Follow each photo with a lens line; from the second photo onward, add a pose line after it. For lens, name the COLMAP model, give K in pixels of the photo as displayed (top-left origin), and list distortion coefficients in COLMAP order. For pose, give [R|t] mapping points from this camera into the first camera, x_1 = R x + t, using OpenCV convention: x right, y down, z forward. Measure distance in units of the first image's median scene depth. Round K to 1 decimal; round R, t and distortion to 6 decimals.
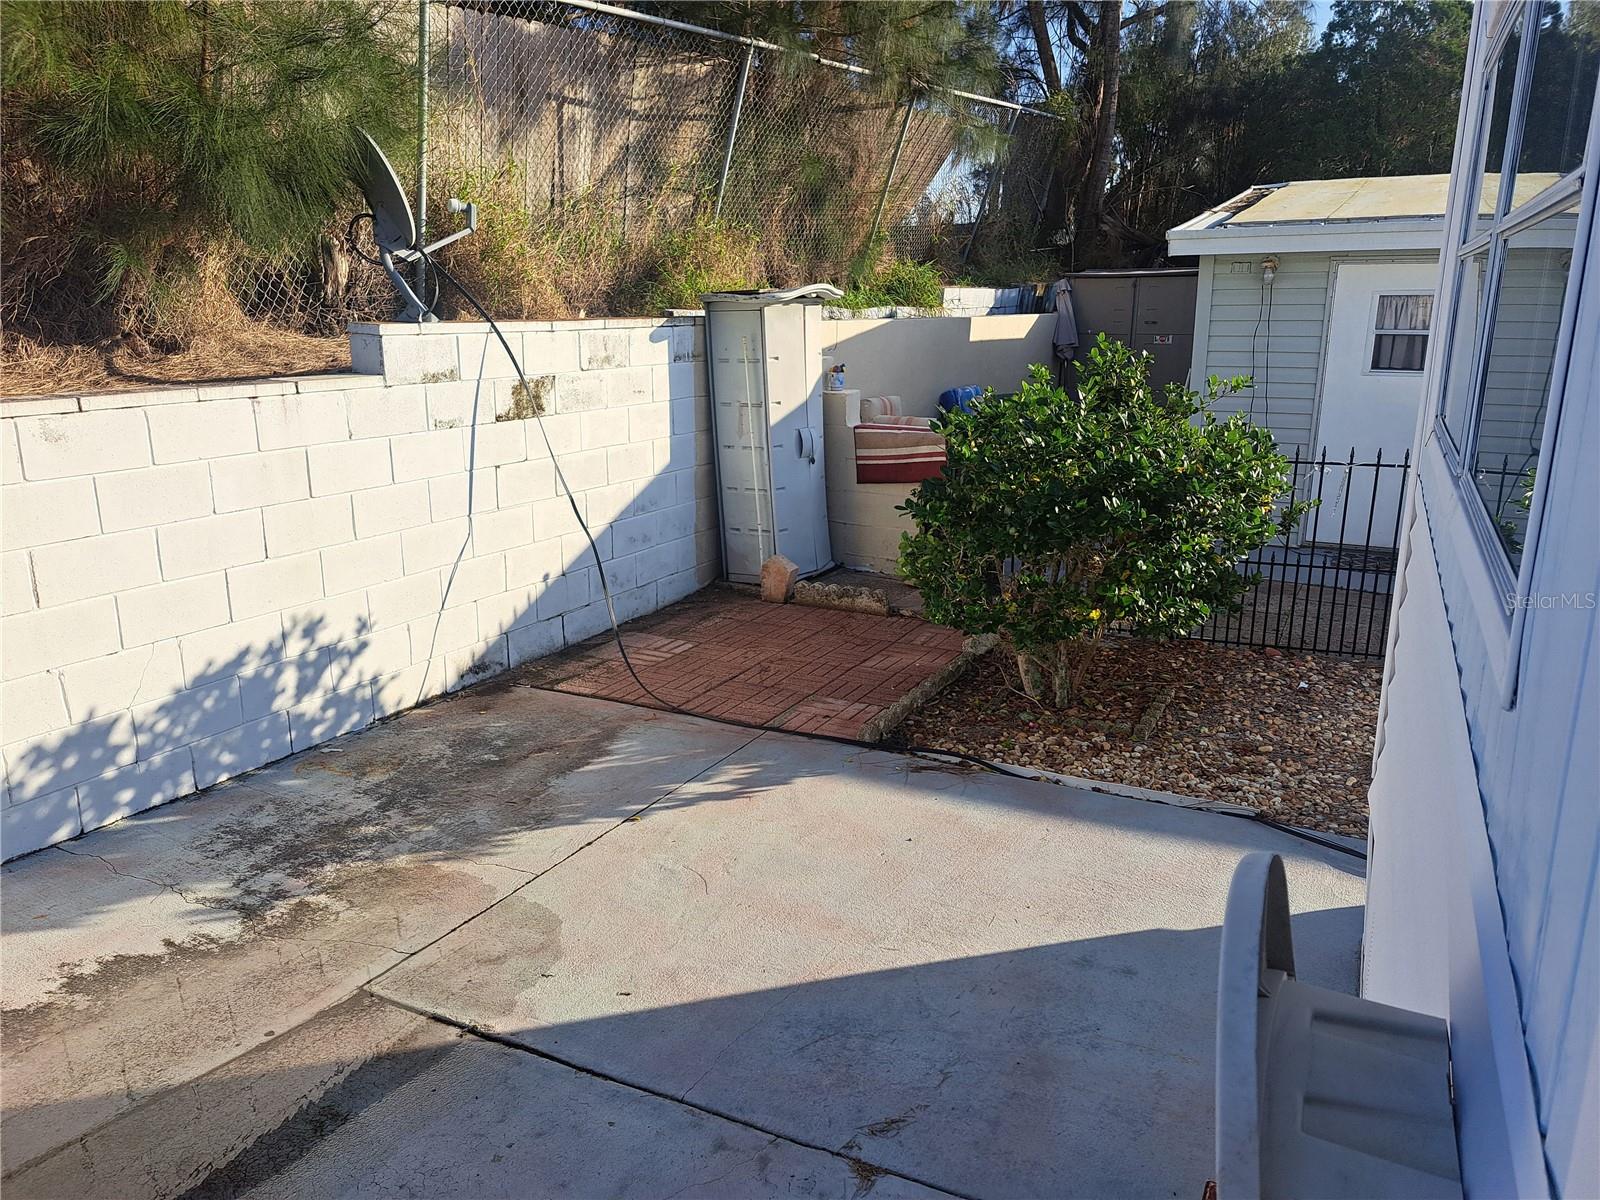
lens RADIAL K [[1153.9, 0, 809.6], [0, 1153.9, 604.8], [0, 0, 1]] dist [0.074104, -0.001105]
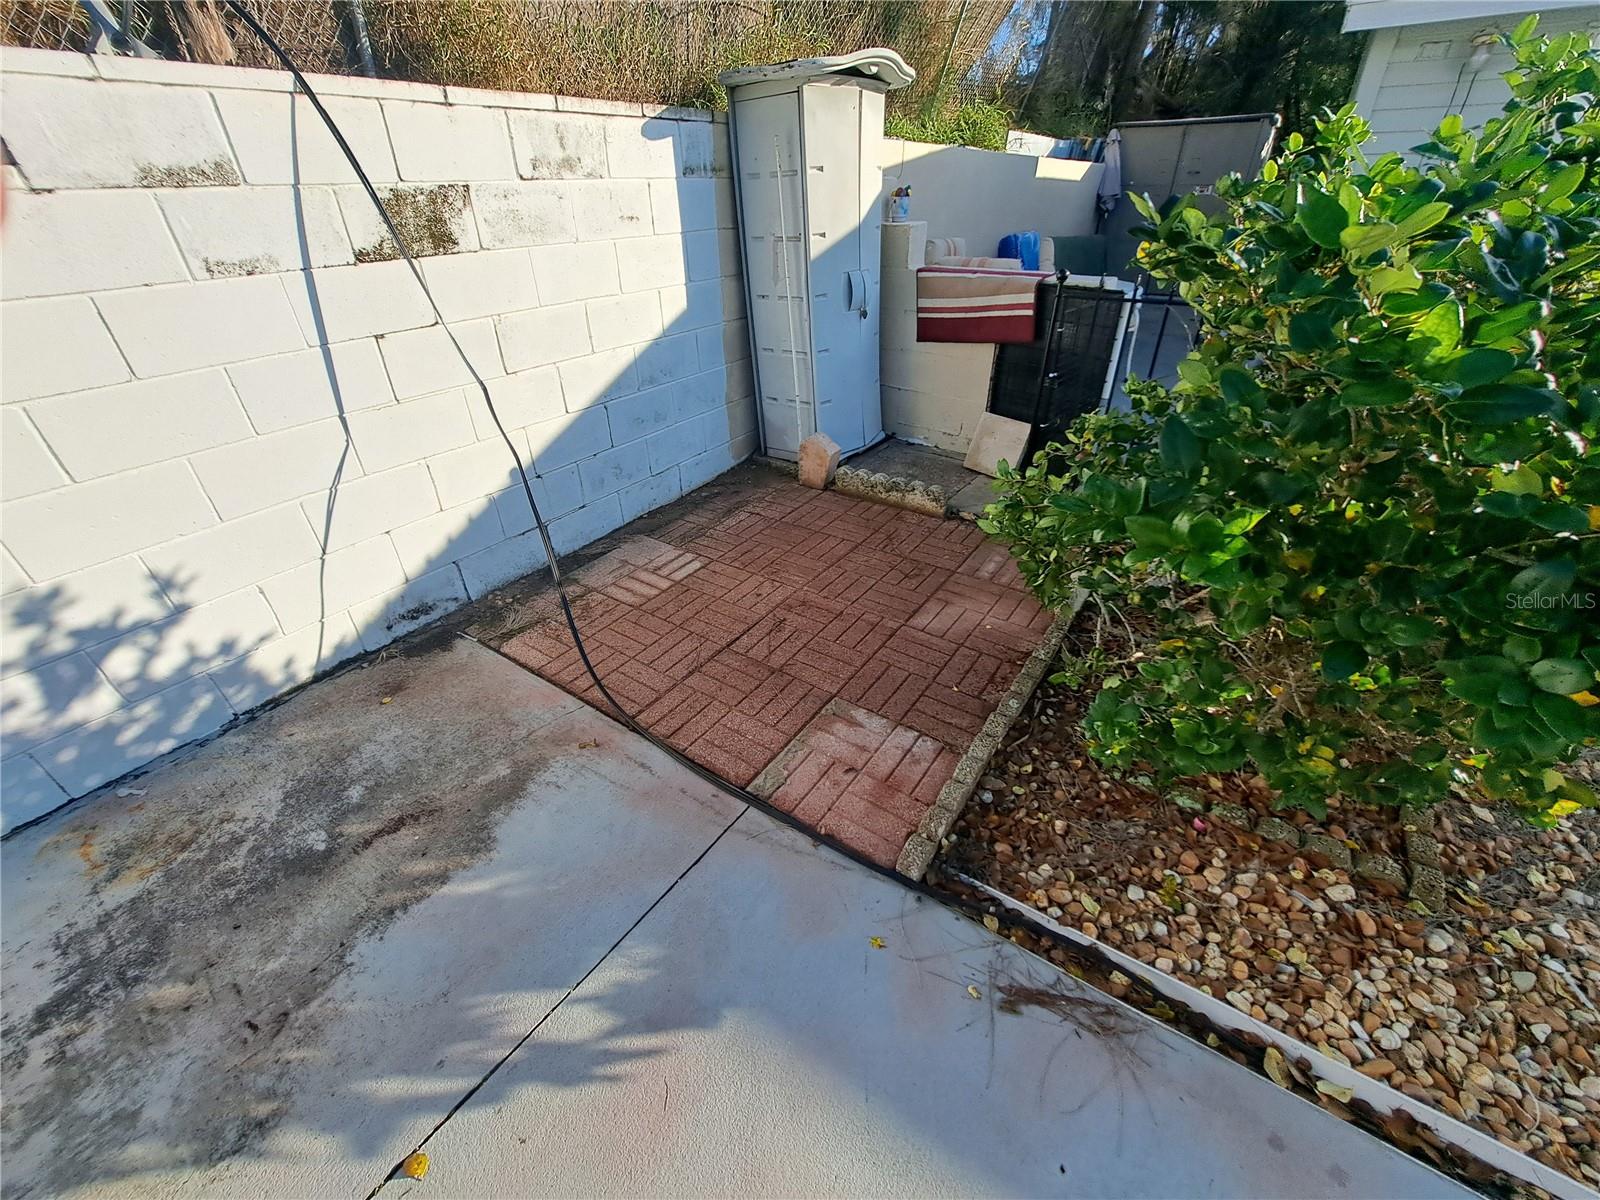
lens RADIAL K [[635.5, 0, 793.6], [0, 635.5, 607.6], [0, 0, 1]] dist [-0.024936, 0.001585]
pose [[0.992453, 0.048719, -0.112533, 0.014860], [-0.010346, 0.947683, 0.319045, -0.076238], [0.122189, -0.315473, 0.941035, 0.551904]]
